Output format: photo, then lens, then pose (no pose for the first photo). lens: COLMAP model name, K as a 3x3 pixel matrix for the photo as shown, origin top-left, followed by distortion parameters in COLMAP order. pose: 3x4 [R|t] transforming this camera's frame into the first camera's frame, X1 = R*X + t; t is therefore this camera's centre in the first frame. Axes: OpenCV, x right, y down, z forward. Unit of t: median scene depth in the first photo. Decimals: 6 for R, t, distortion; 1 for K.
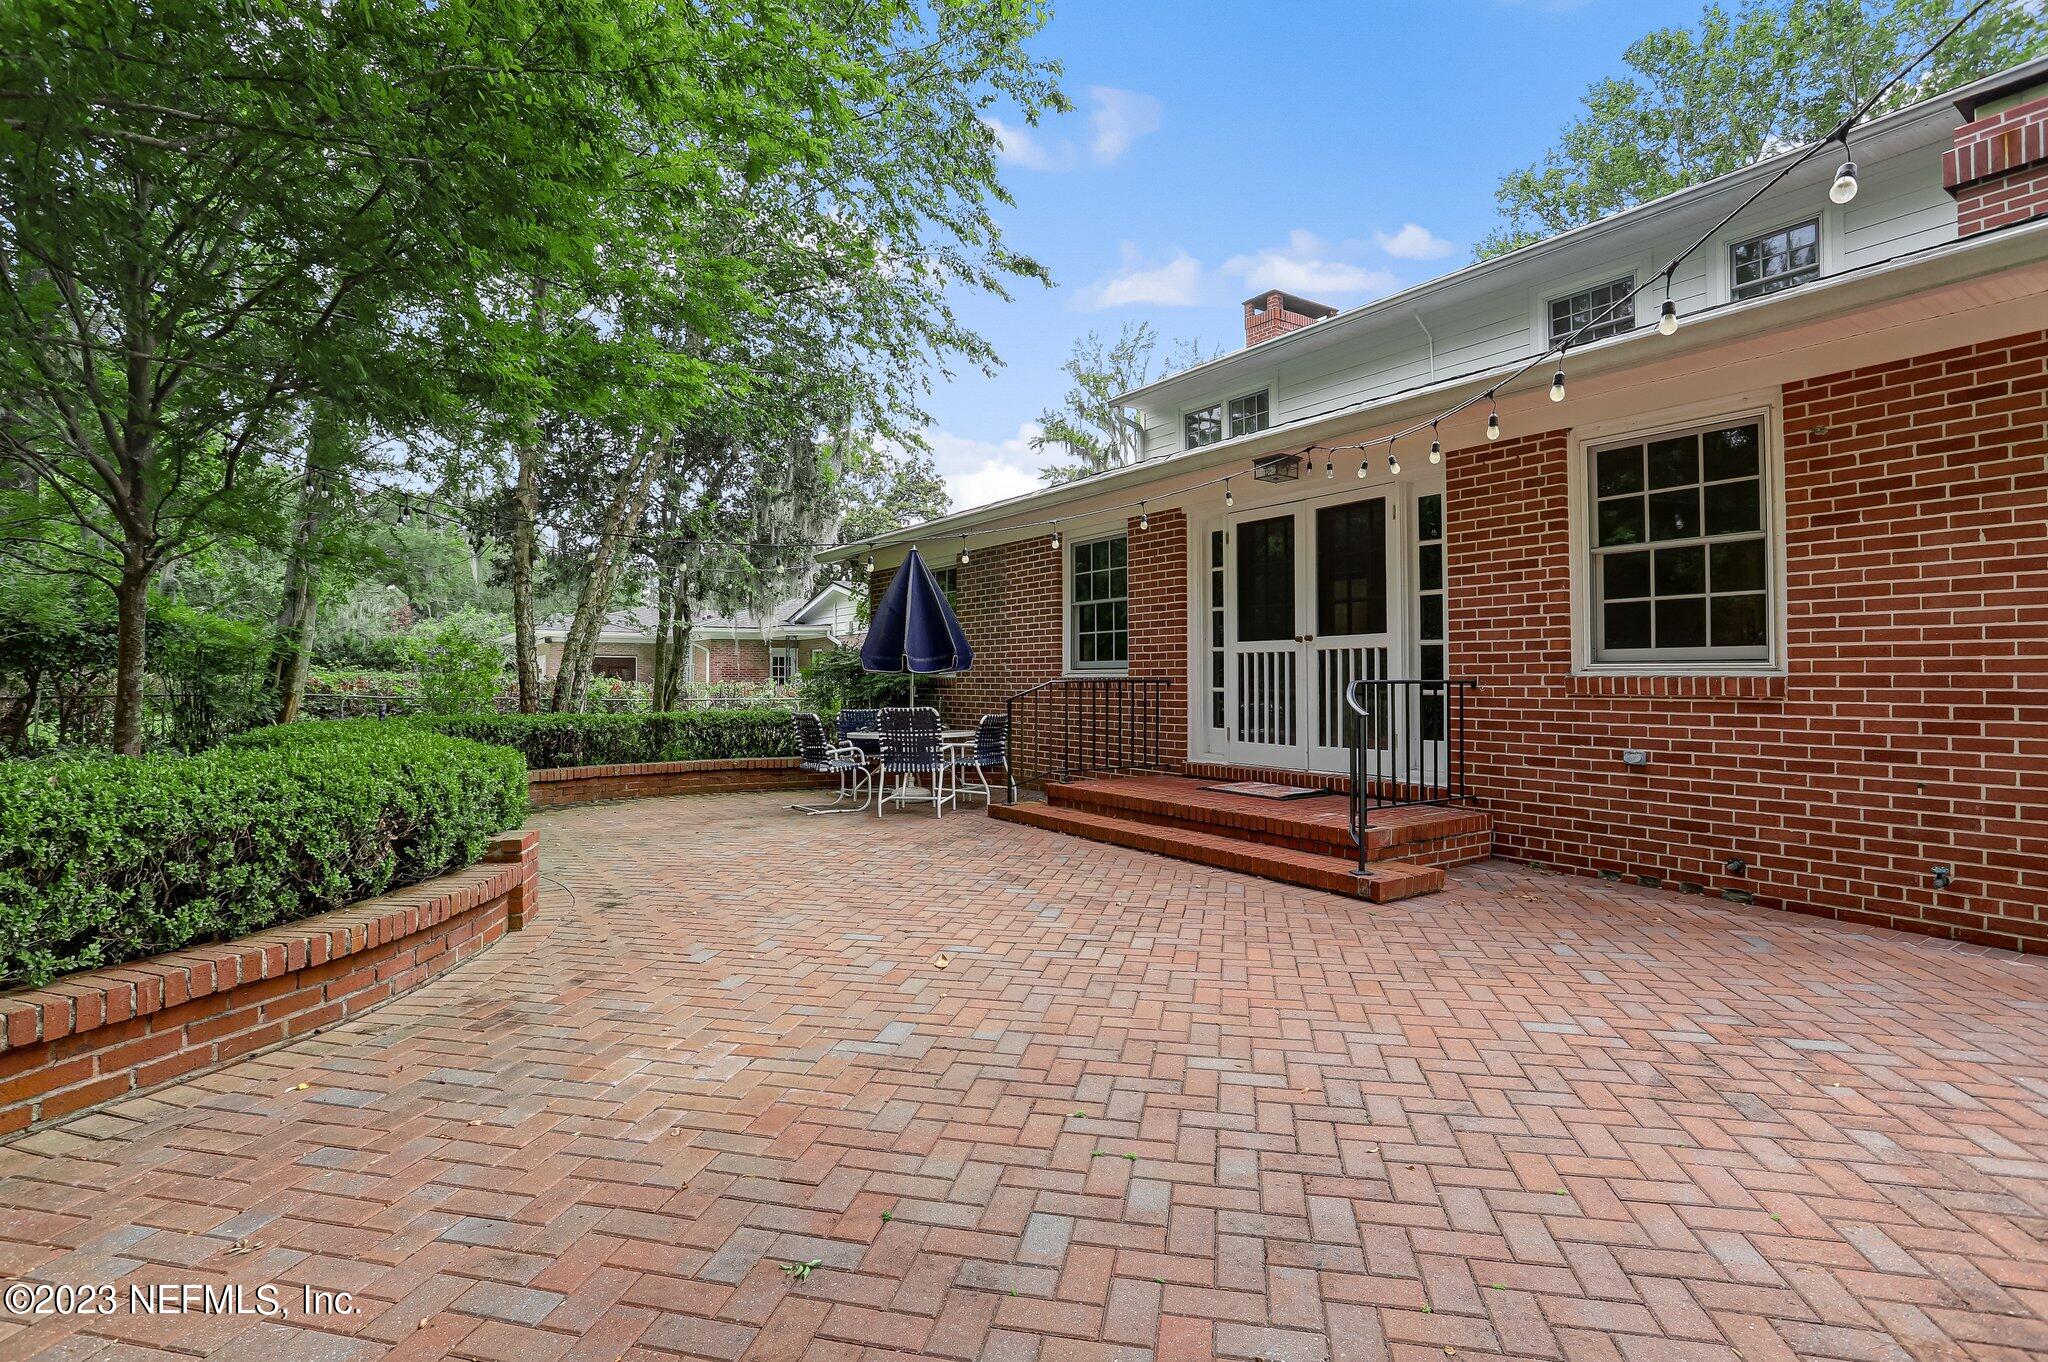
lens RADIAL K [[973.7, 0, 1024.0], [0, 973.7, 681.0], [0, 0, 1]] dist [-0.062147, 0.031314]
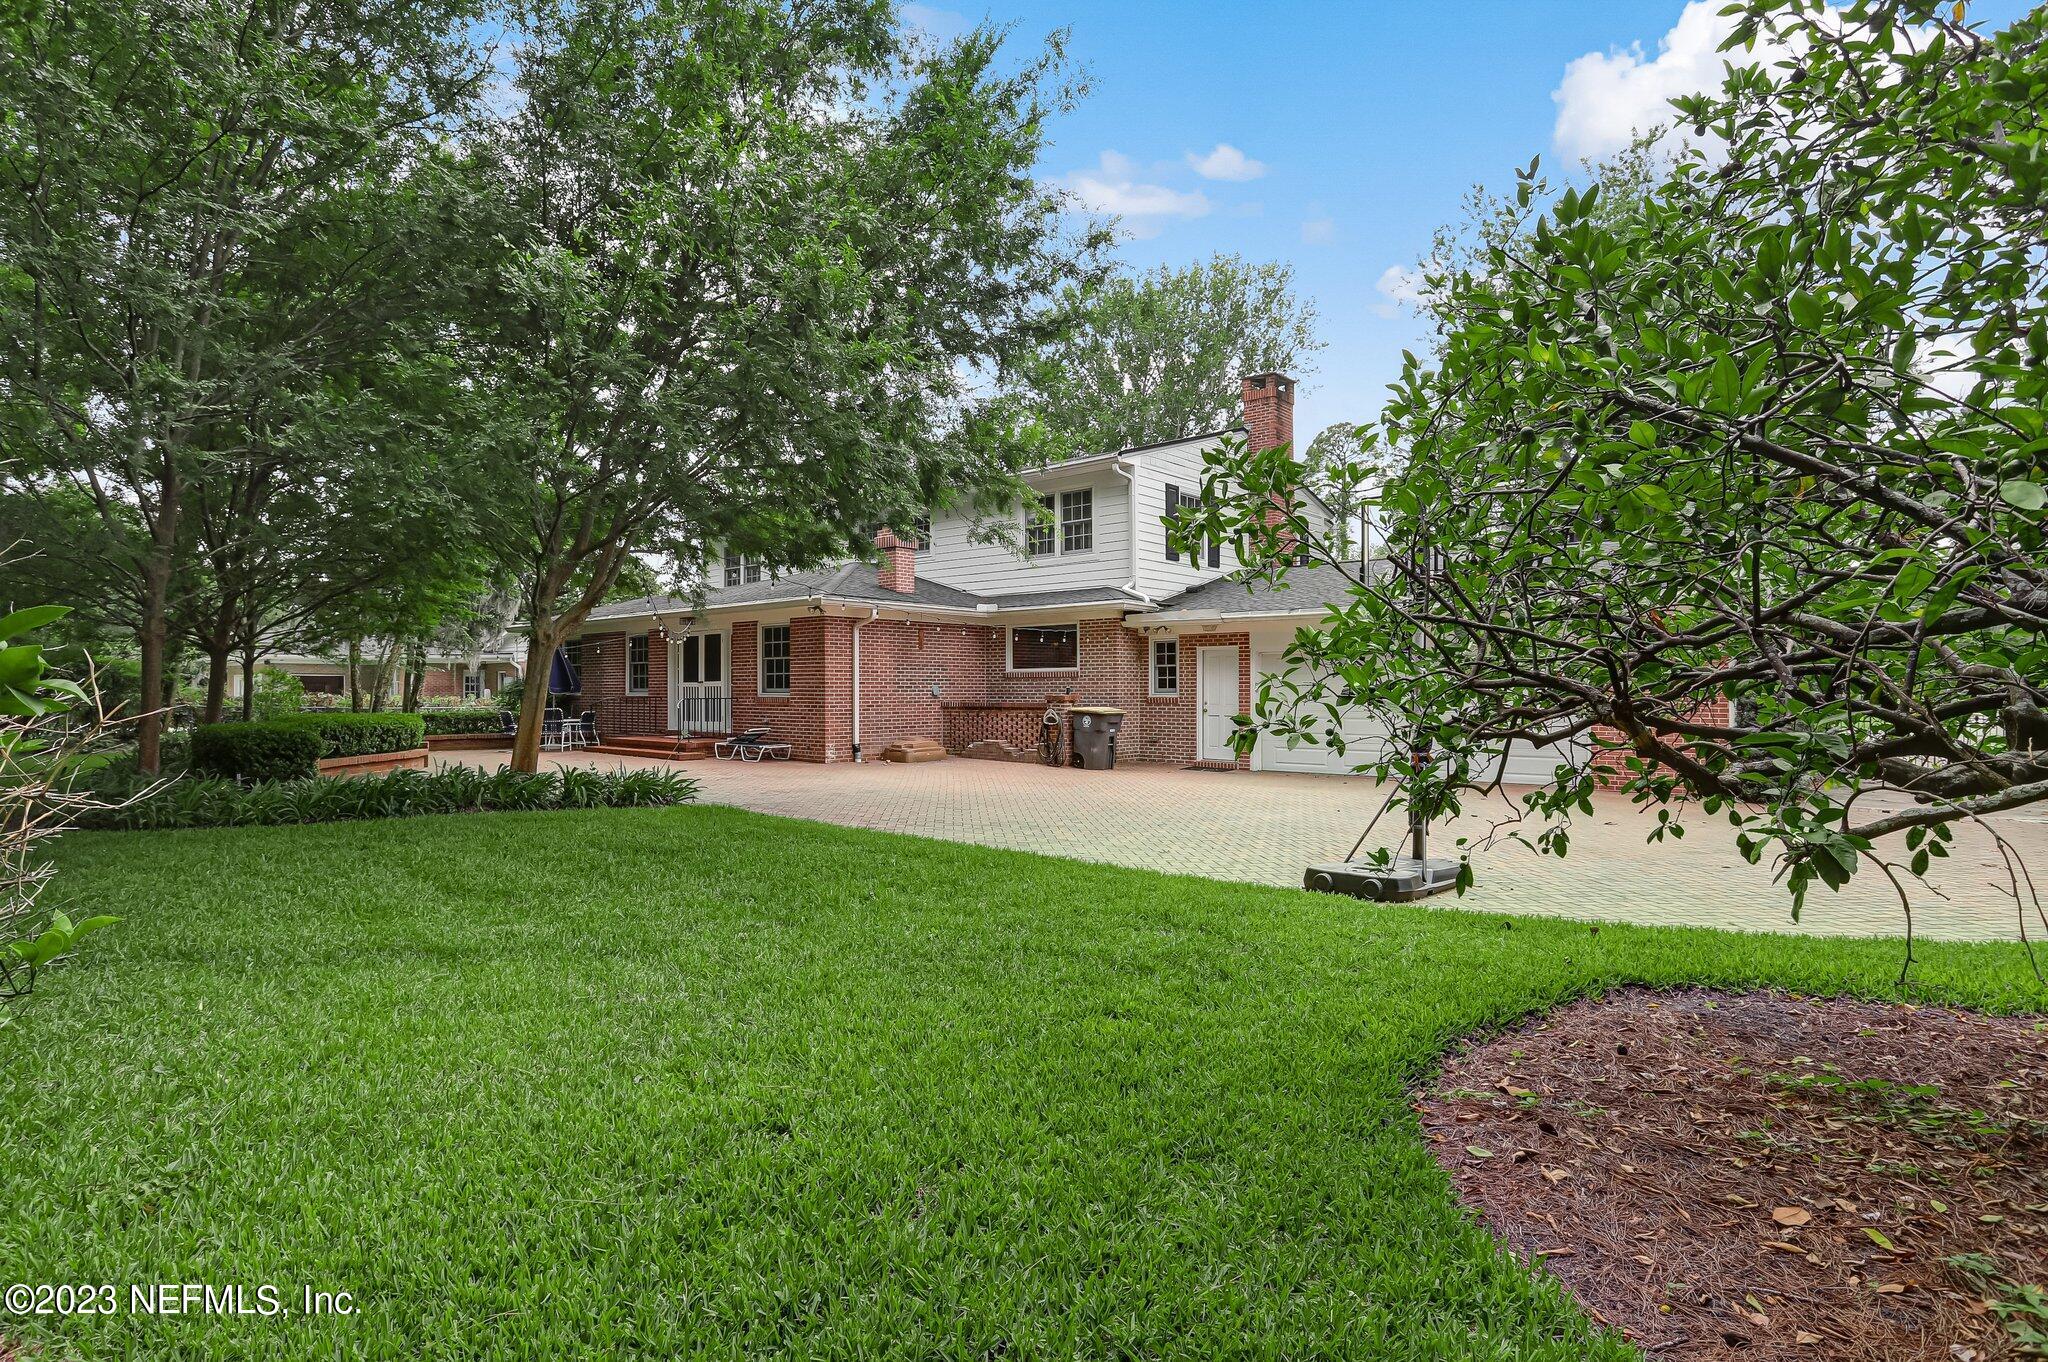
lens RADIAL K [[1026.9, 0, 1005.3], [0, 1026.9, 699.7], [0, 0, 1]] dist [-0.060668, 0.032257]
pose [[0.967388, -0.003220, 0.253278, 0.347399], [0.000755, 0.999951, 0.009829, -0.019521], [-0.253298, -0.009317, 0.967344, -1.784031]]
